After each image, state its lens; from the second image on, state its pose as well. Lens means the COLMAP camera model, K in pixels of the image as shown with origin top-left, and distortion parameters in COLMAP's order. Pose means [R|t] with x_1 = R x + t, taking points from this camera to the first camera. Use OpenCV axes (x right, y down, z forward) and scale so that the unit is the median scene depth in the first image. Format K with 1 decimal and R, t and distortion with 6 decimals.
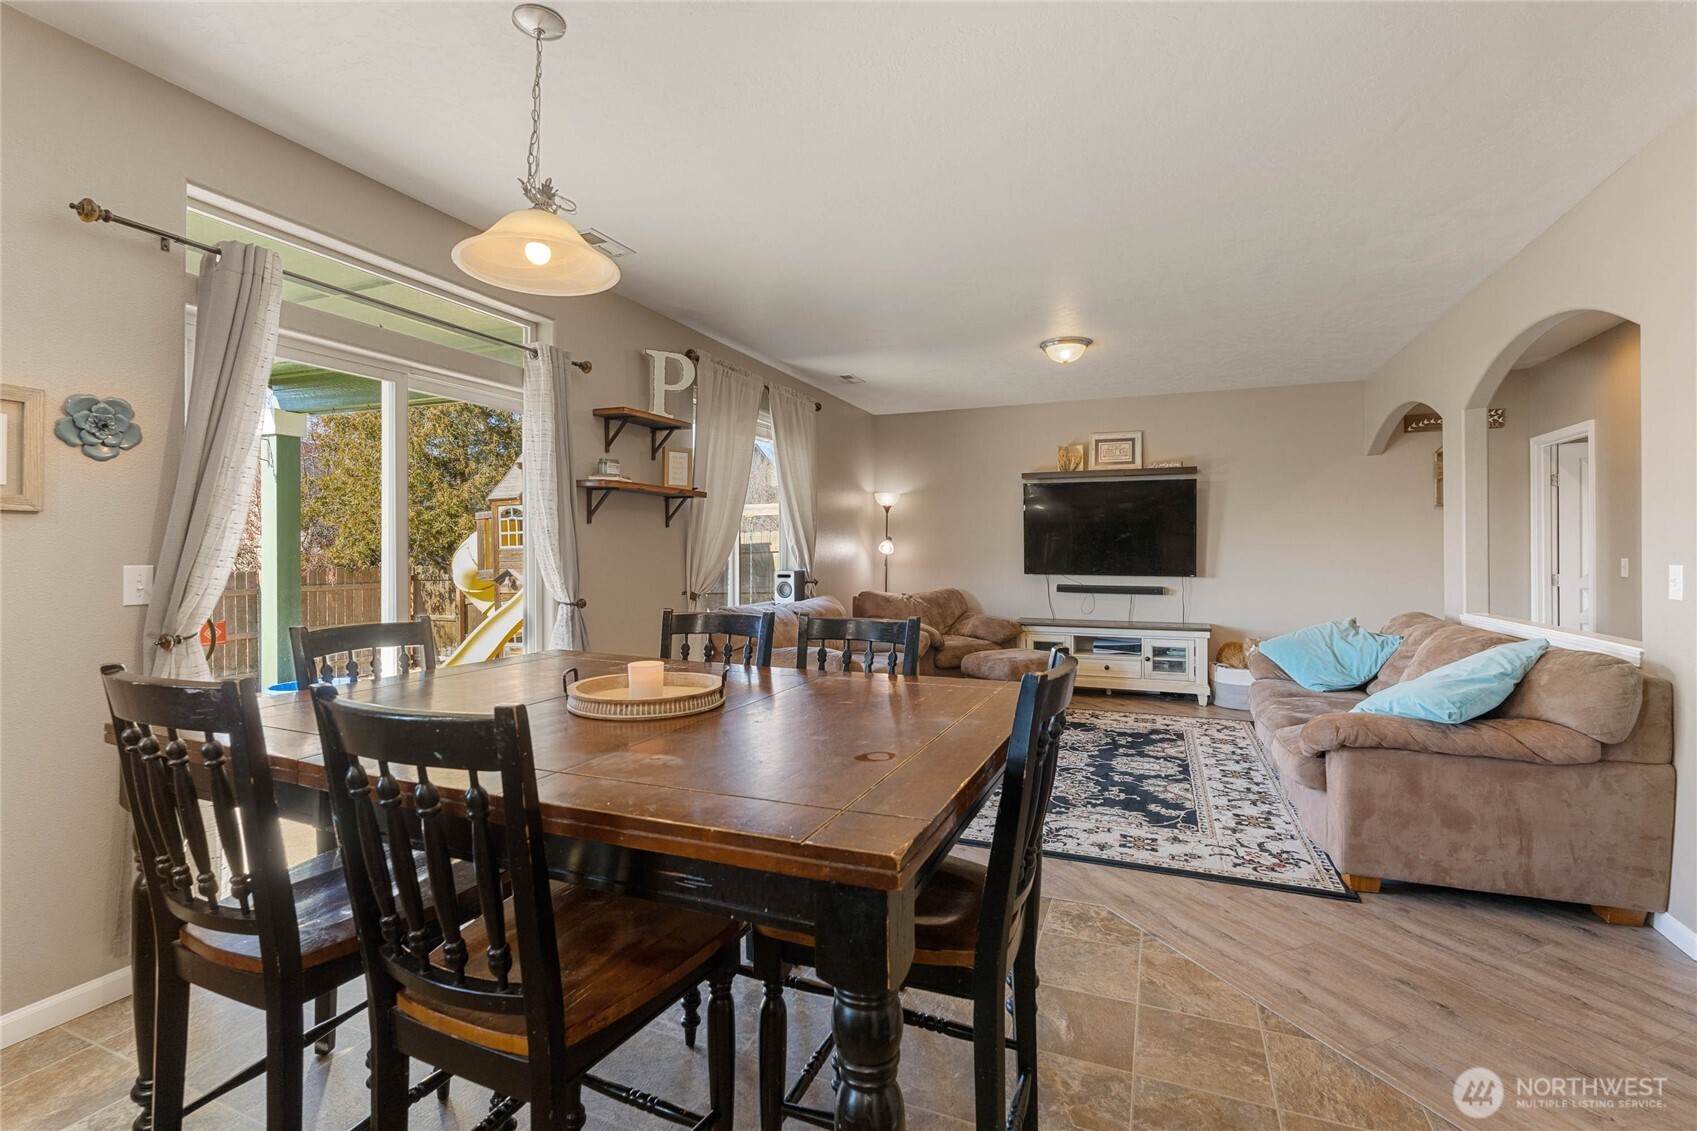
lens RADIAL K [[764.0, 0, 846.8], [0, 764.0, 550.5], [0, 0, 1]] dist [-0.009618, 0.001662]
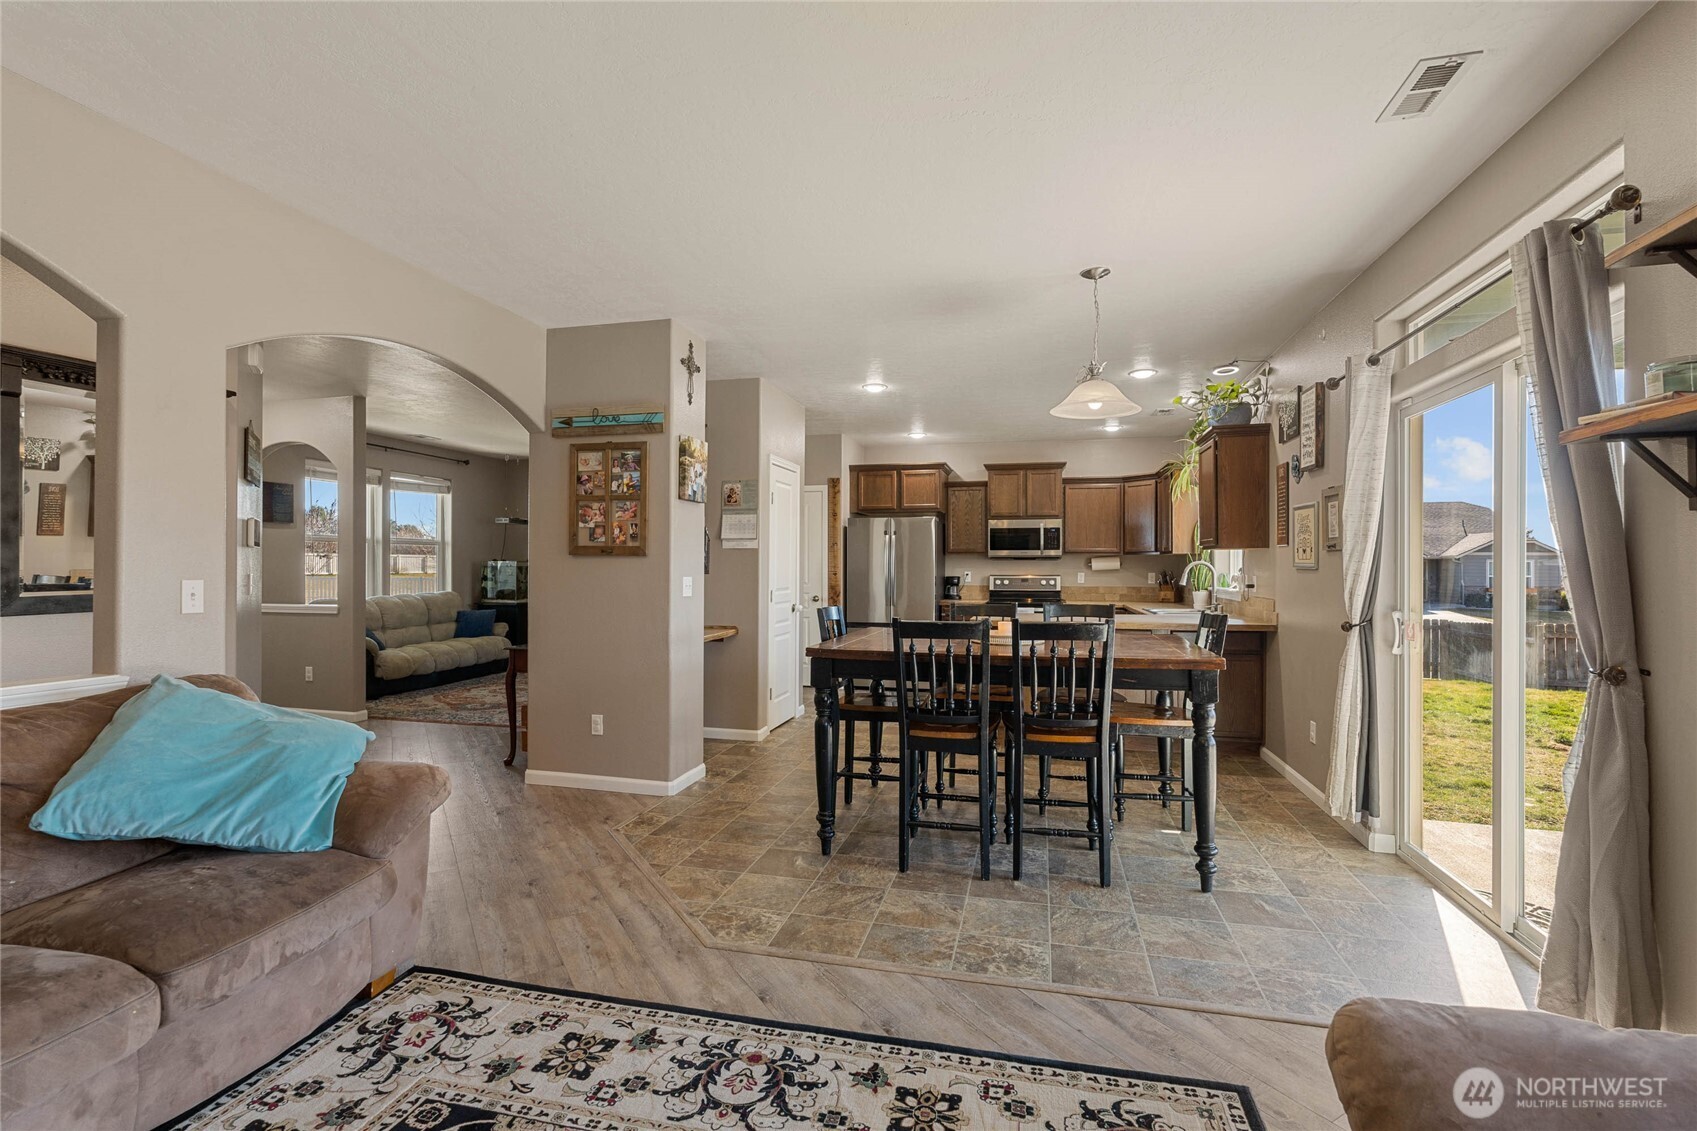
lens RADIAL K [[764.0, 0, 852.7], [0, 764.0, 562.9], [0, 0, 1]] dist [-0.009618, 0.001662]
pose [[-0.988036, -0.006874, -0.154072, 0.191351], [-0.005639, 0.999948, -0.008451, 0.000083], [0.154122, -0.007481, -0.988023, 1.183040]]
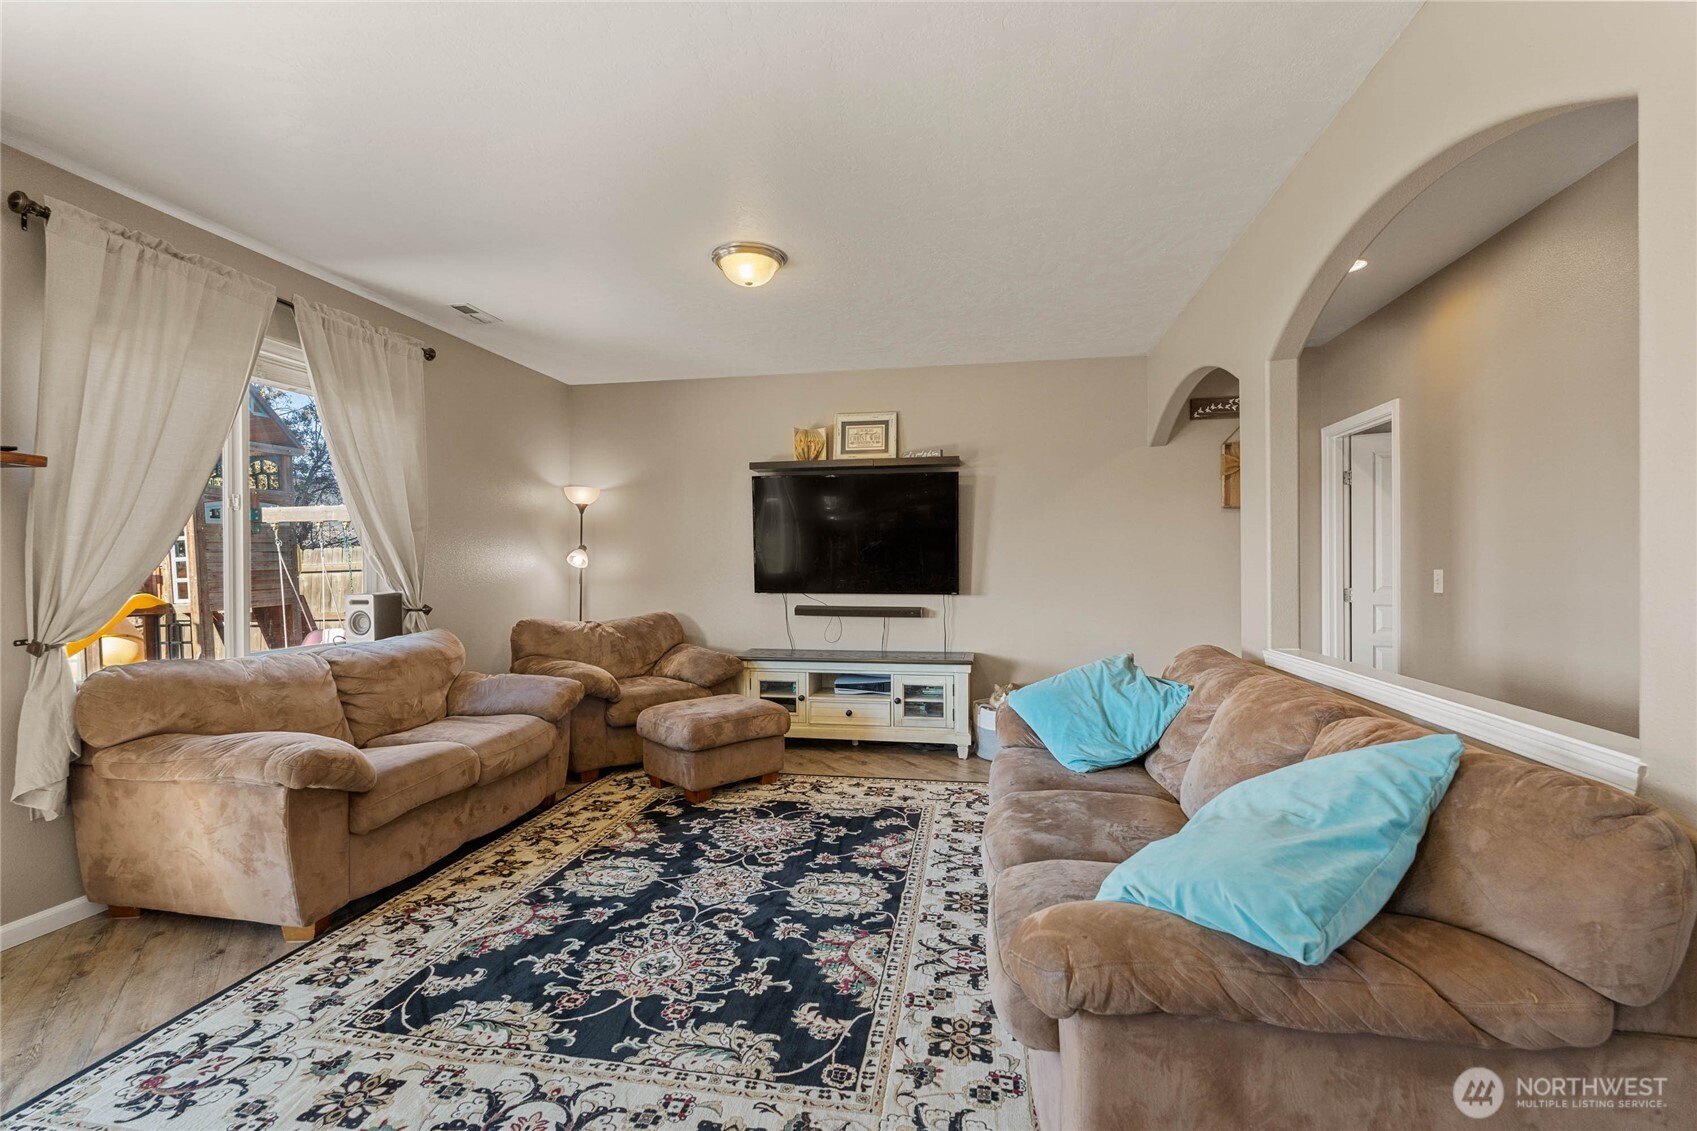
lens RADIAL K [[764.0, 0, 842.4], [0, 764.0, 570.8], [0, 0, 1]] dist [-0.009618, 0.001662]
pose [[0.977900, -0.005711, 0.208993, 0.260251], [0.003641, 0.999940, 0.010288, 0.001205], [-0.209040, -0.009300, 0.977863, 0.367173]]
